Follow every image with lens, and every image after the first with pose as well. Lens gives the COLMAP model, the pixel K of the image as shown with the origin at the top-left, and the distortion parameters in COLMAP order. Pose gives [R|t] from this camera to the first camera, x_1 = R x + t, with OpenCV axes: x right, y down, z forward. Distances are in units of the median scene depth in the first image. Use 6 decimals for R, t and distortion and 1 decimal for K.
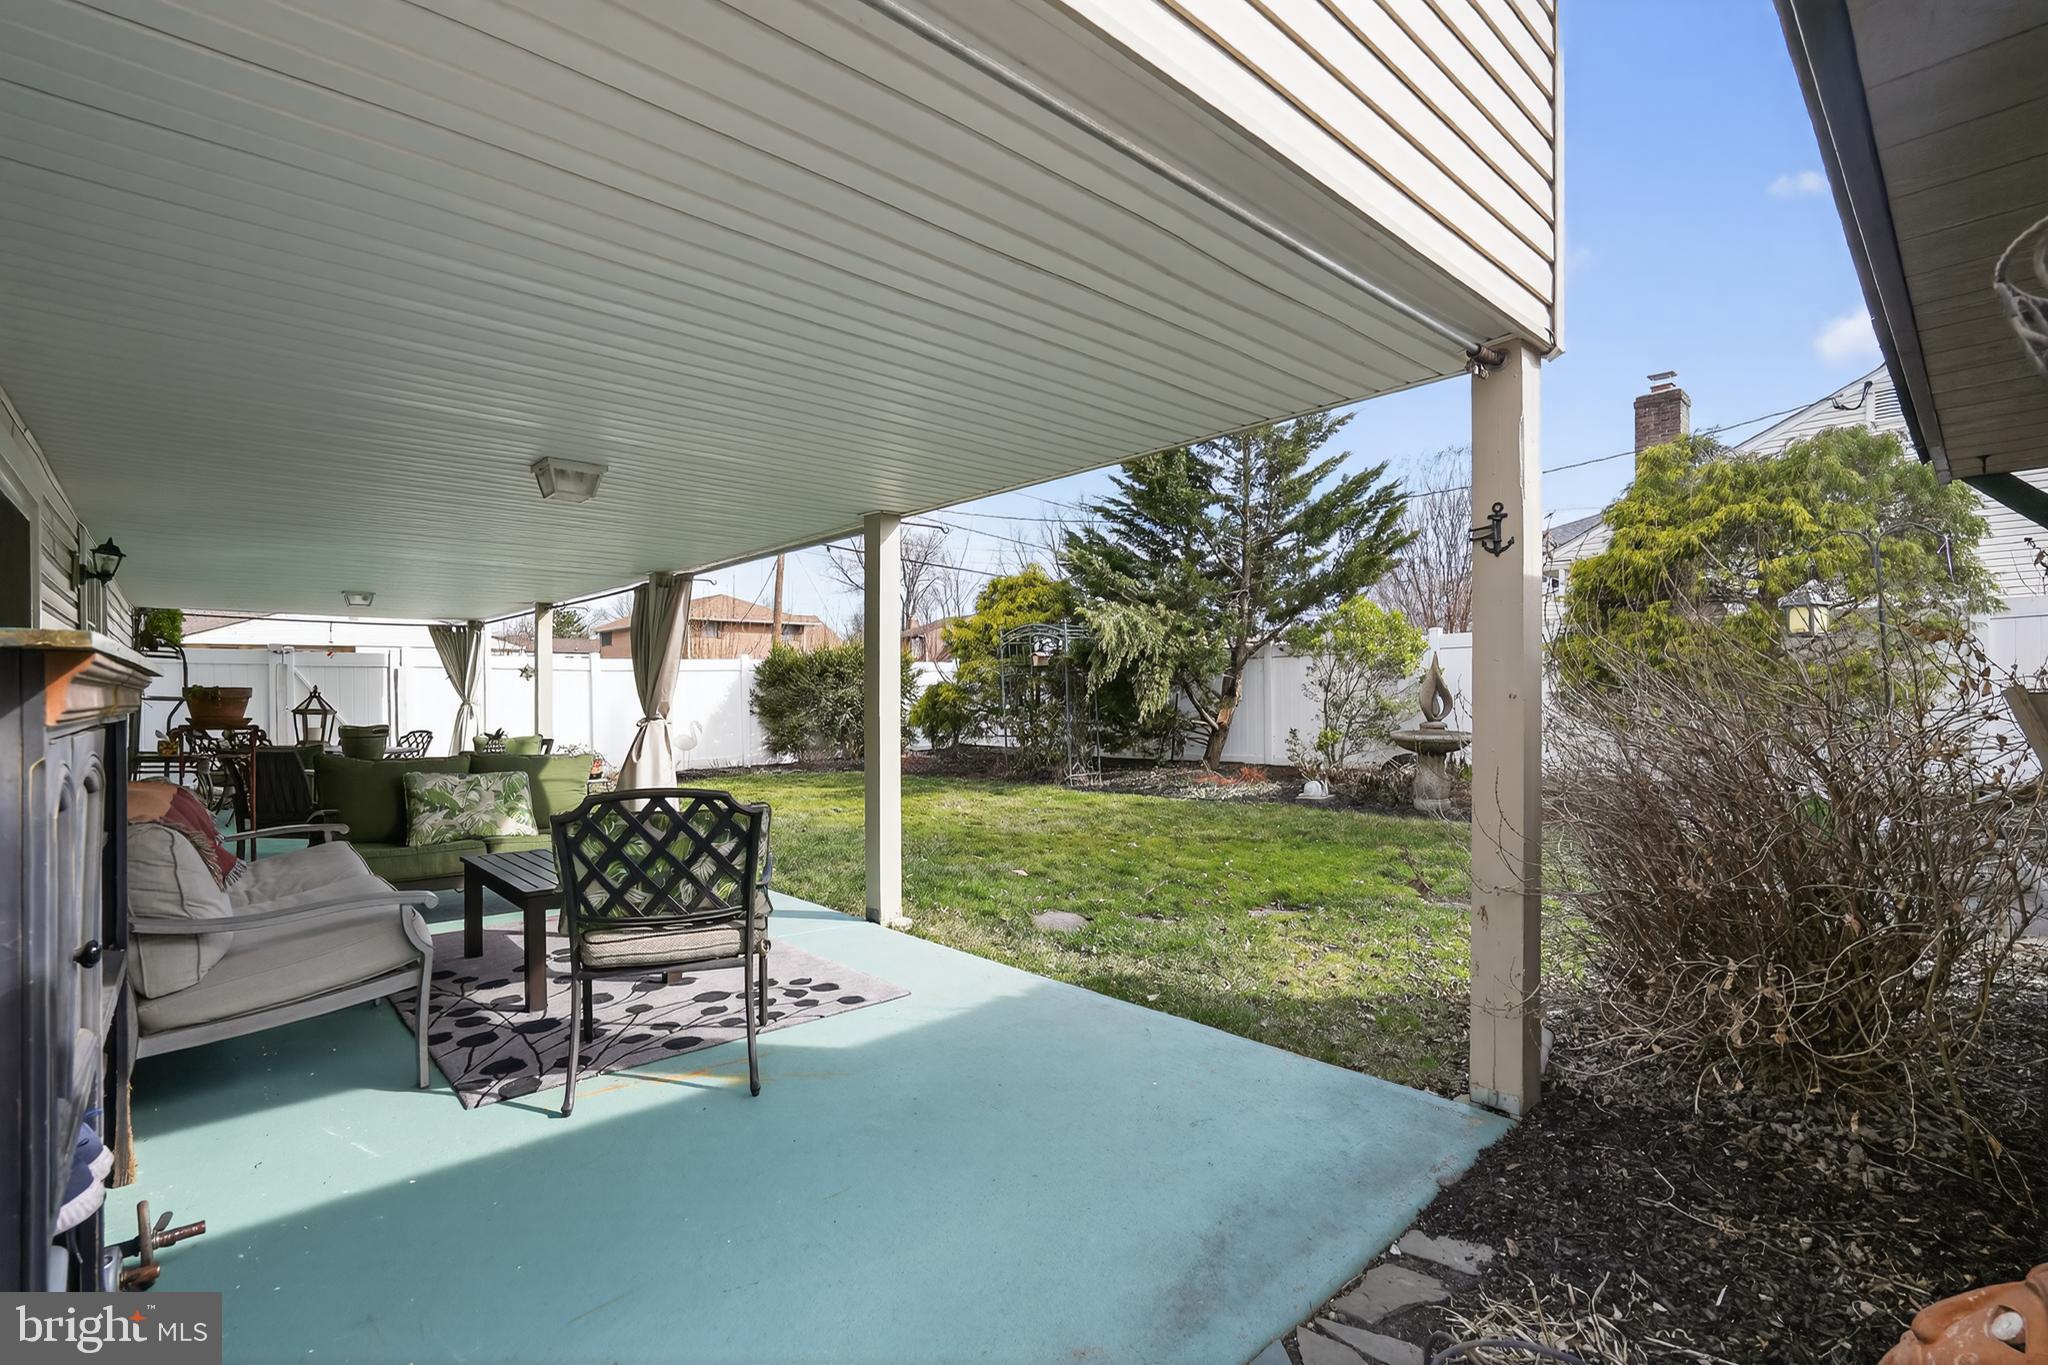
lens RADIAL K [[932.3, 0, 1025.4], [0, 932.3, 693.8], [0, 0, 1]] dist [-0.007114, 0.001621]
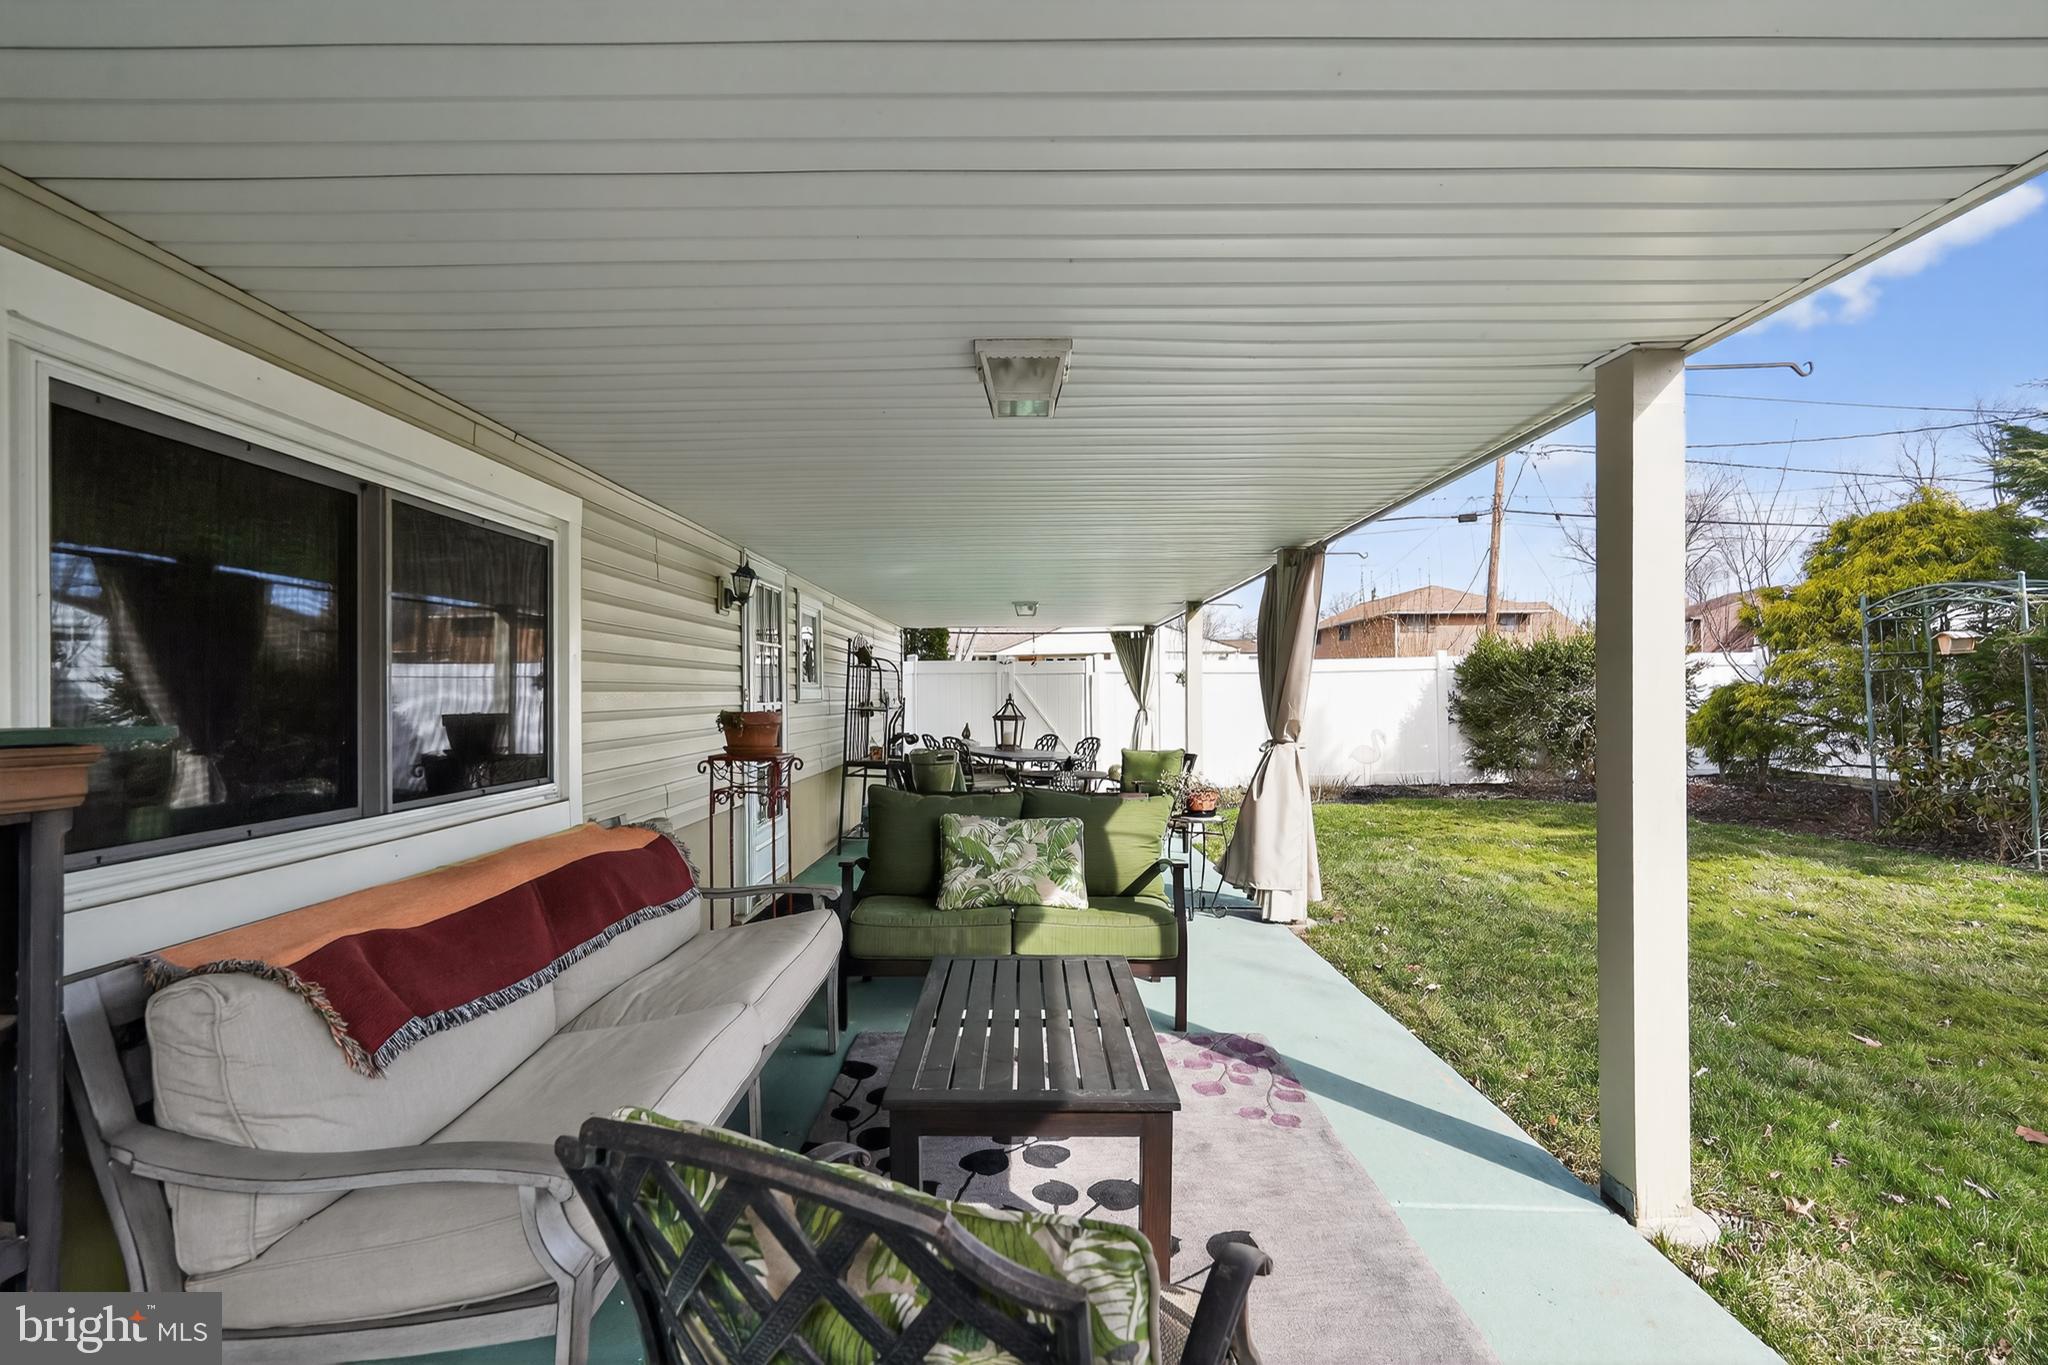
lens RADIAL K [[932.3, 0, 1018.0], [0, 932.3, 695.7], [0, 0, 1]] dist [-0.007114, 0.001621]
pose [[0.739052, -0.000100, -0.673649, -0.027014], [0.003617, 0.999986, 0.003819, -0.008226], [0.673639, -0.005259, 0.739042, 0.170661]]
